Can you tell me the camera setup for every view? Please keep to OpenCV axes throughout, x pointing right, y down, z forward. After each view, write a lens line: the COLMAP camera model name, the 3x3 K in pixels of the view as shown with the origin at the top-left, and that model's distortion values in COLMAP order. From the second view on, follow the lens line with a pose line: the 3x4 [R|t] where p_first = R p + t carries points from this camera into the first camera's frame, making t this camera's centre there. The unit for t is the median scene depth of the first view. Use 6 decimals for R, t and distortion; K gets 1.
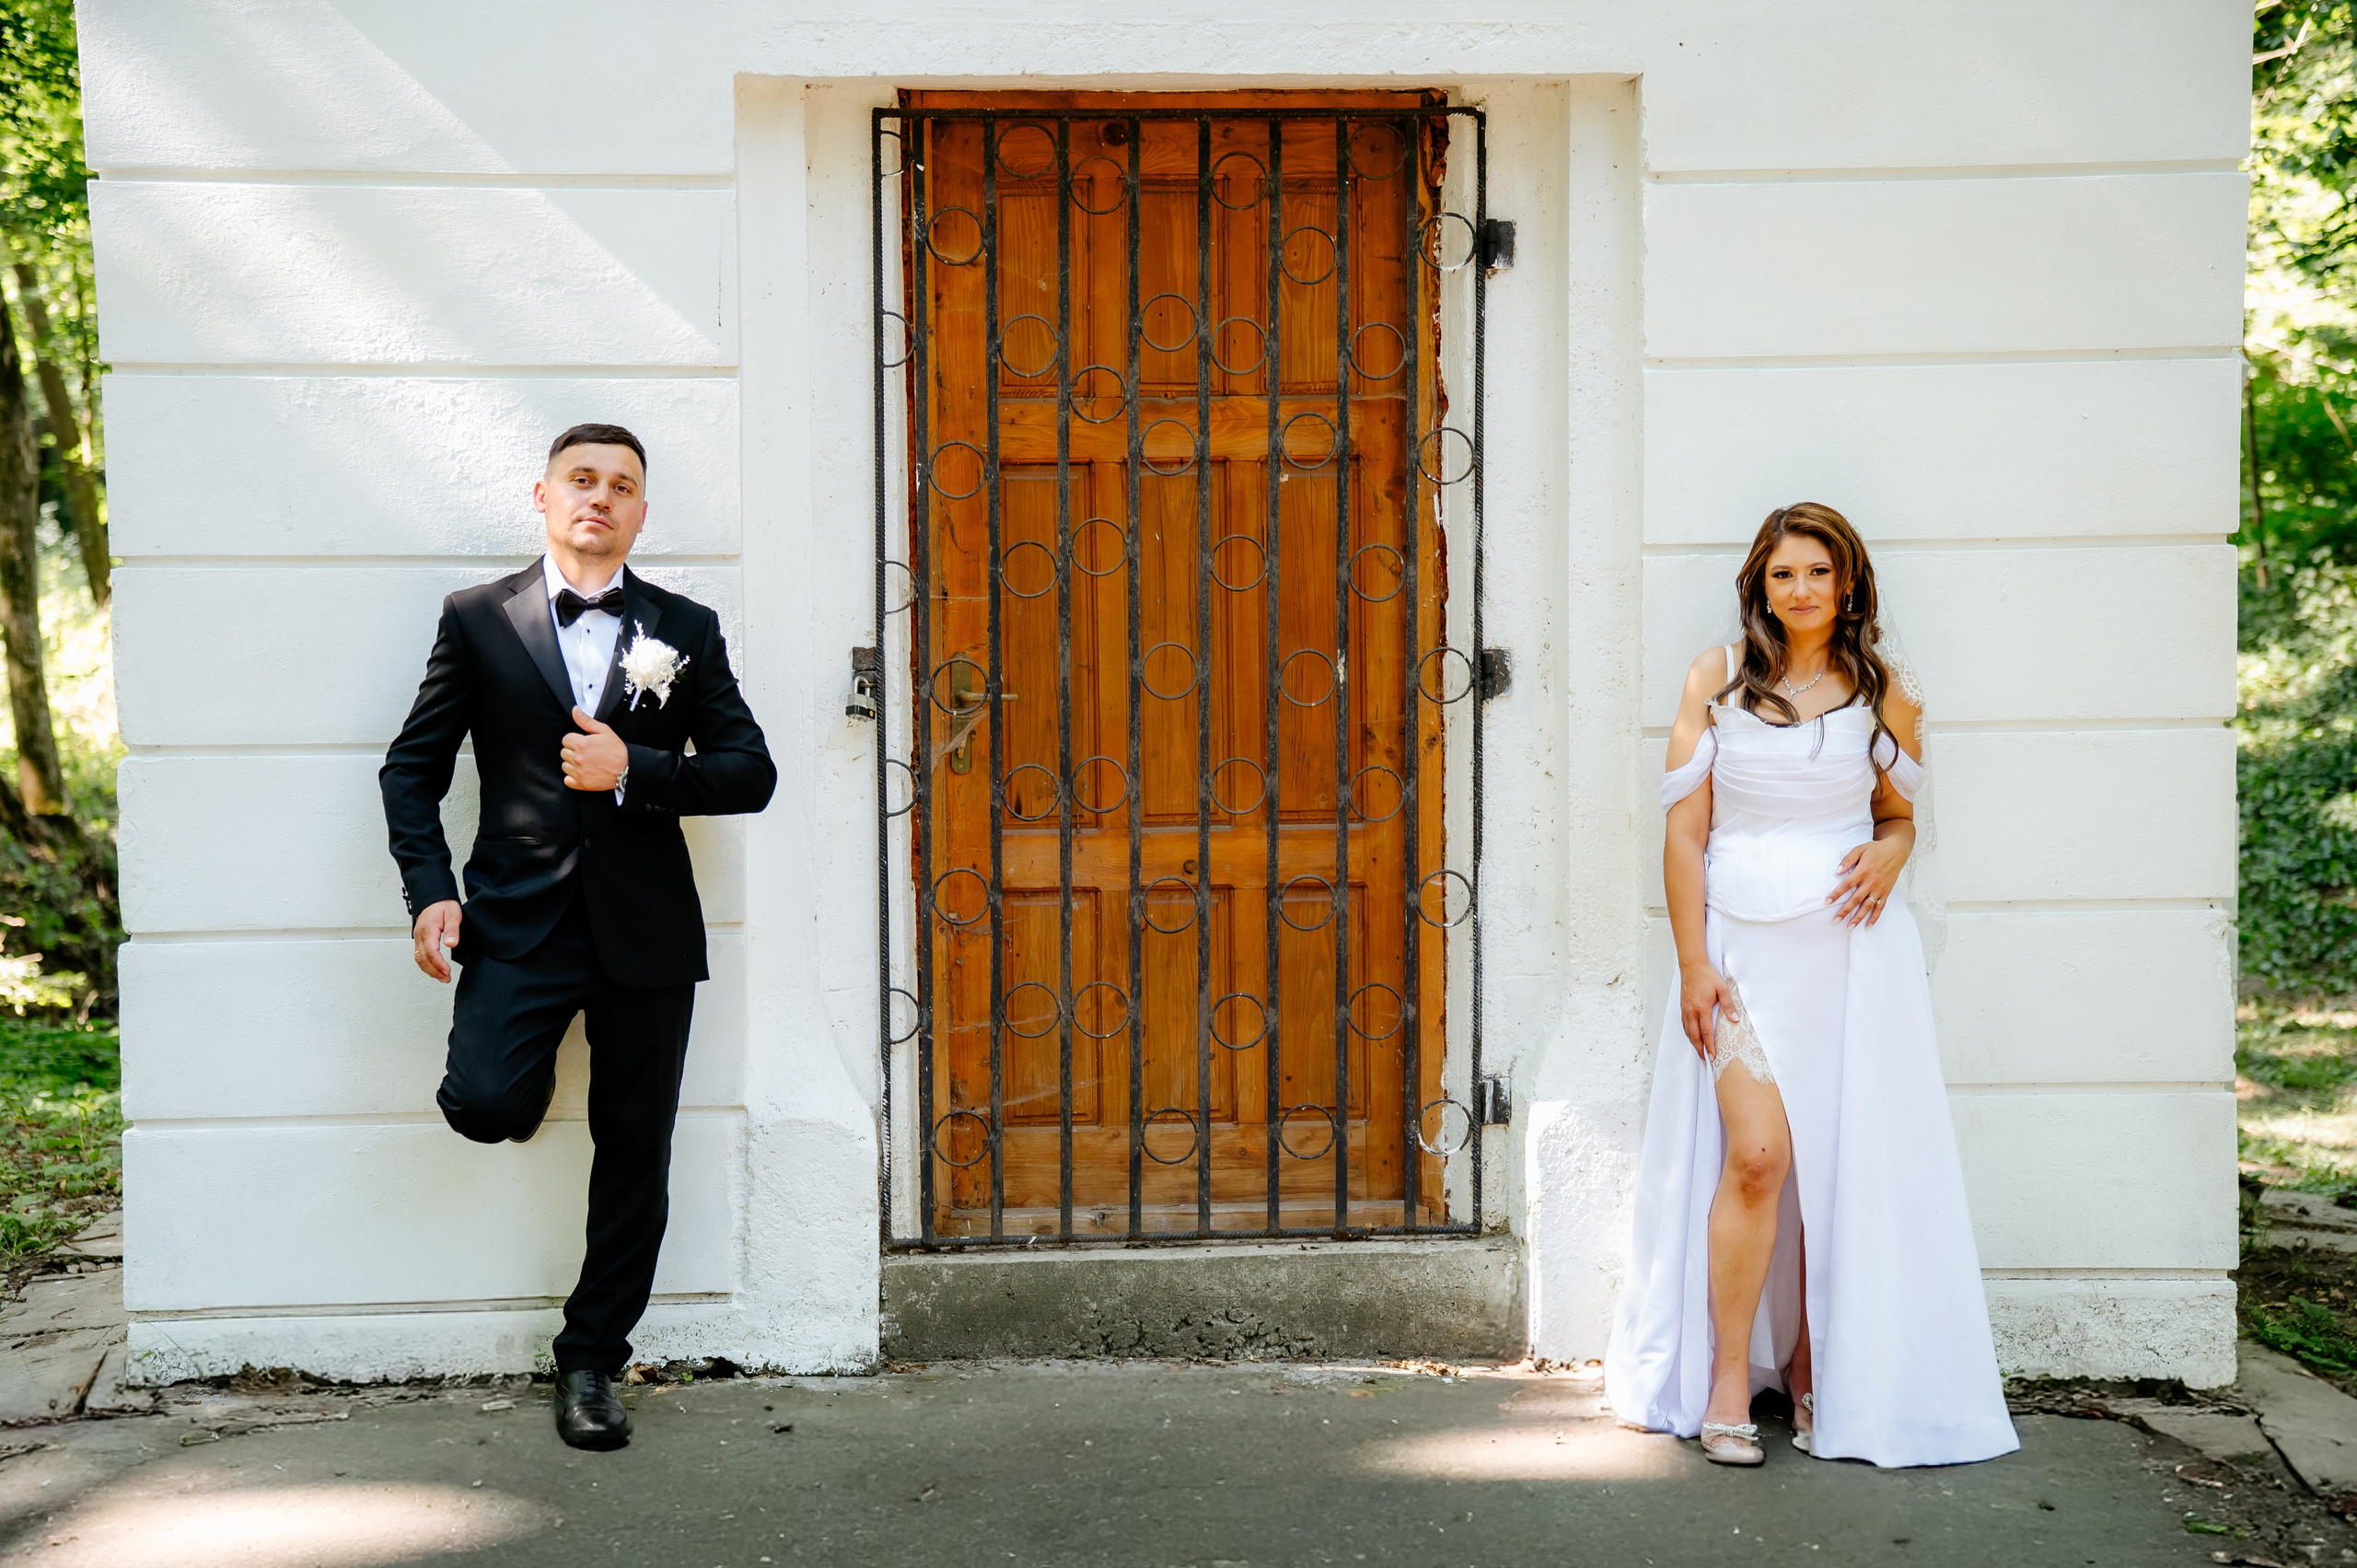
lens RADIAL K [[3856.1, 0, 1188.8], [0, 3856.1, 836.7], [0, 0, 1]] dist [0.258954, 0.000000]
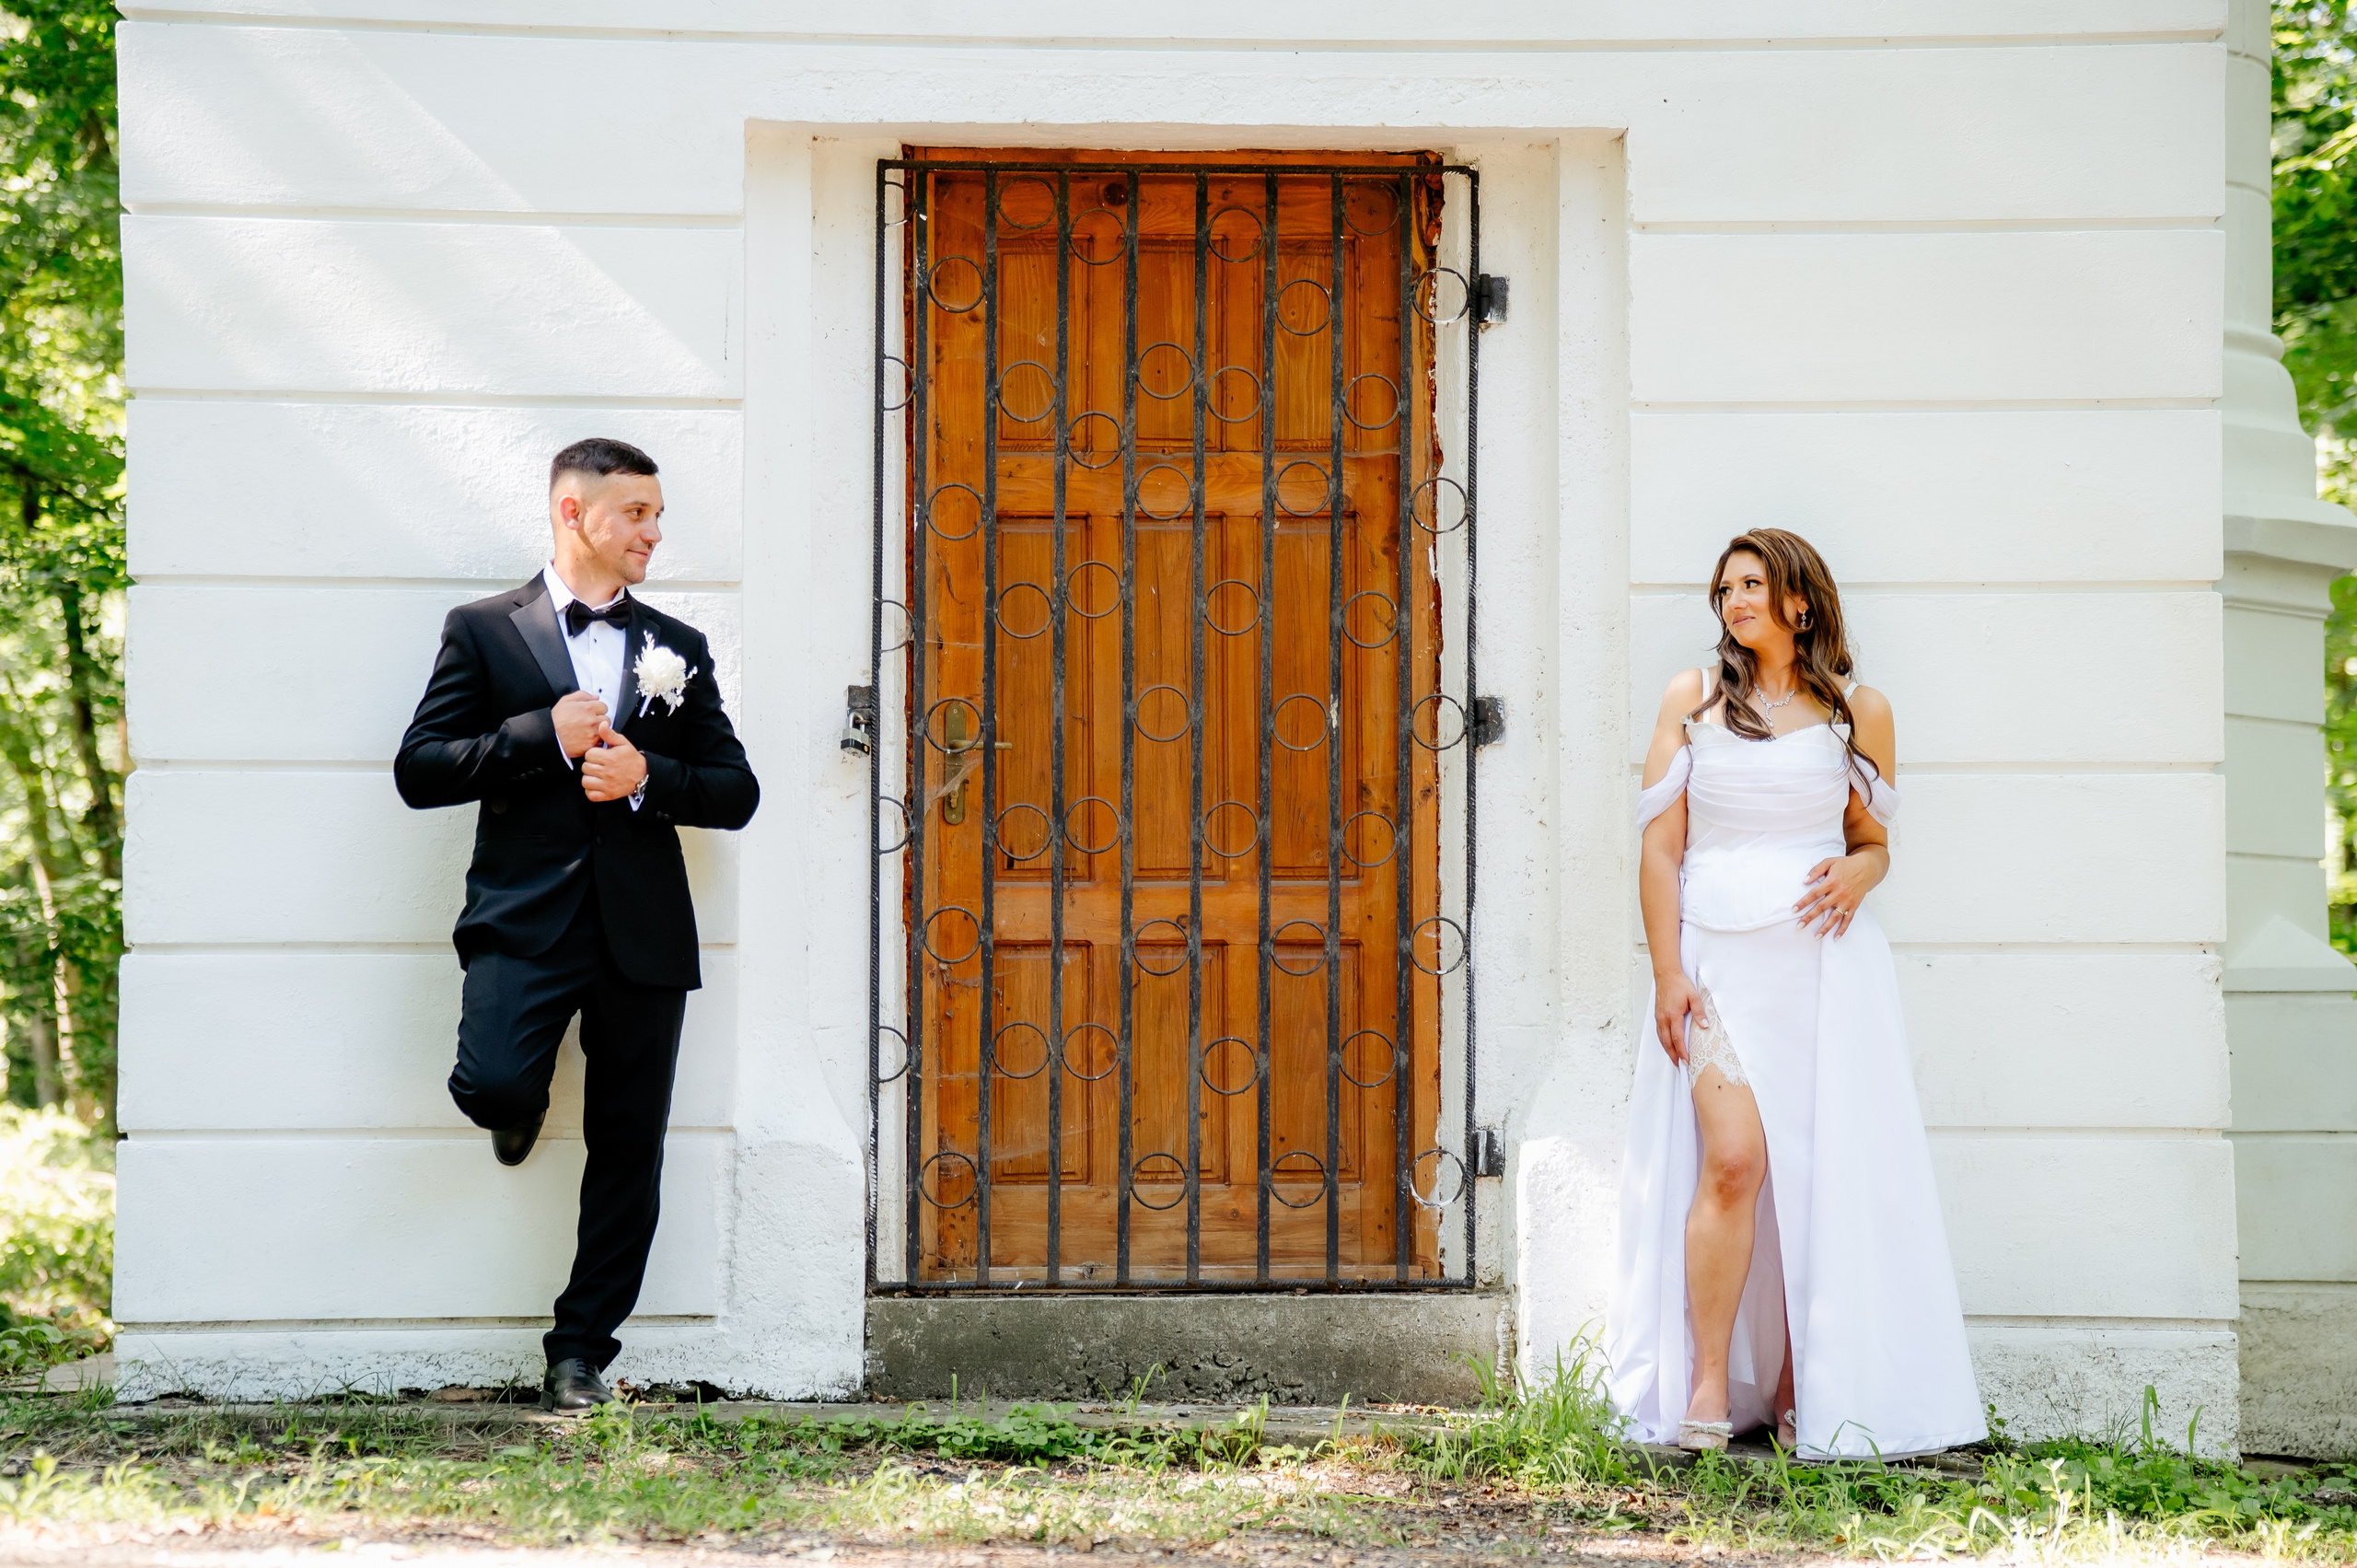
lens RADIAL K [[5301.9, 0, 1181.2], [0, 5301.9, 830.8], [0, 0, 1]] dist [0.525055, 0.000000]
pose [[0.999841, 0.007746, -0.016066, 0.022221], [-0.009588, 0.992977, -0.117917, 0.150372], [0.015040, 0.118052, 0.992893, -0.367550]]
